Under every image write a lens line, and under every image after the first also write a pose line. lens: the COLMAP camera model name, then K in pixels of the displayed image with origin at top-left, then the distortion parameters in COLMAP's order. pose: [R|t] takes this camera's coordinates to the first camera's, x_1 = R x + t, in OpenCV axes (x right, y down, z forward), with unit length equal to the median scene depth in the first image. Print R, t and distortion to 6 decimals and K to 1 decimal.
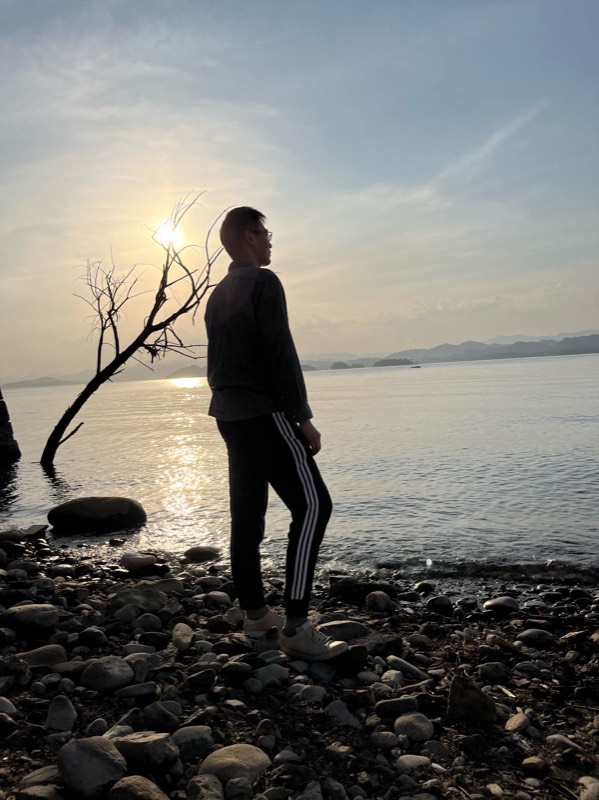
lens RADIAL K [[587.6, 0, 299.5], [0, 587.6, 400.0], [0, 0, 1]] dist [0.006543, 0.003662]
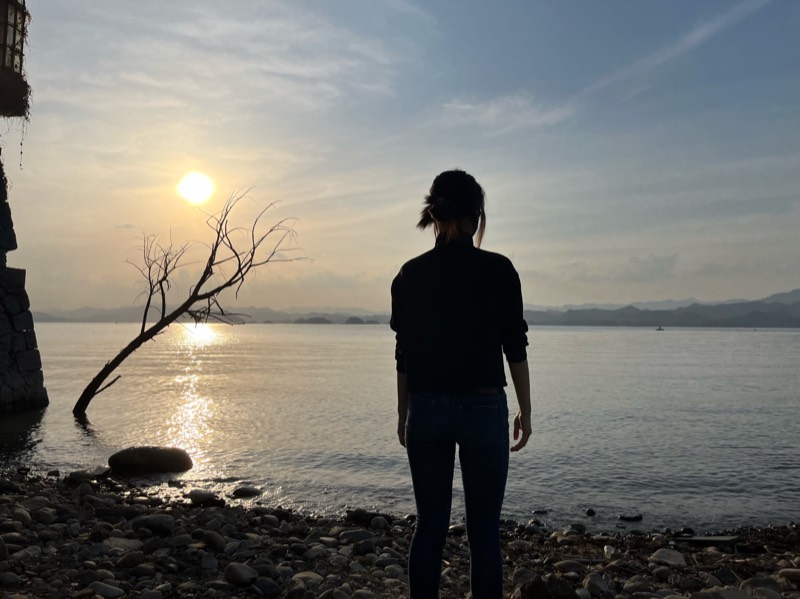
lens RADIAL K [[587.6, 0, 400.0], [0, 587.6, 299.5], [0, 0, 1]] dist [0.006543, 0.003662]
pose [[0.987194, 0.073625, 0.141521, -0.024157], [-0.059739, 0.993194, -0.099987, -0.027326], [-0.147919, 0.090253, 0.984873, -0.187665]]
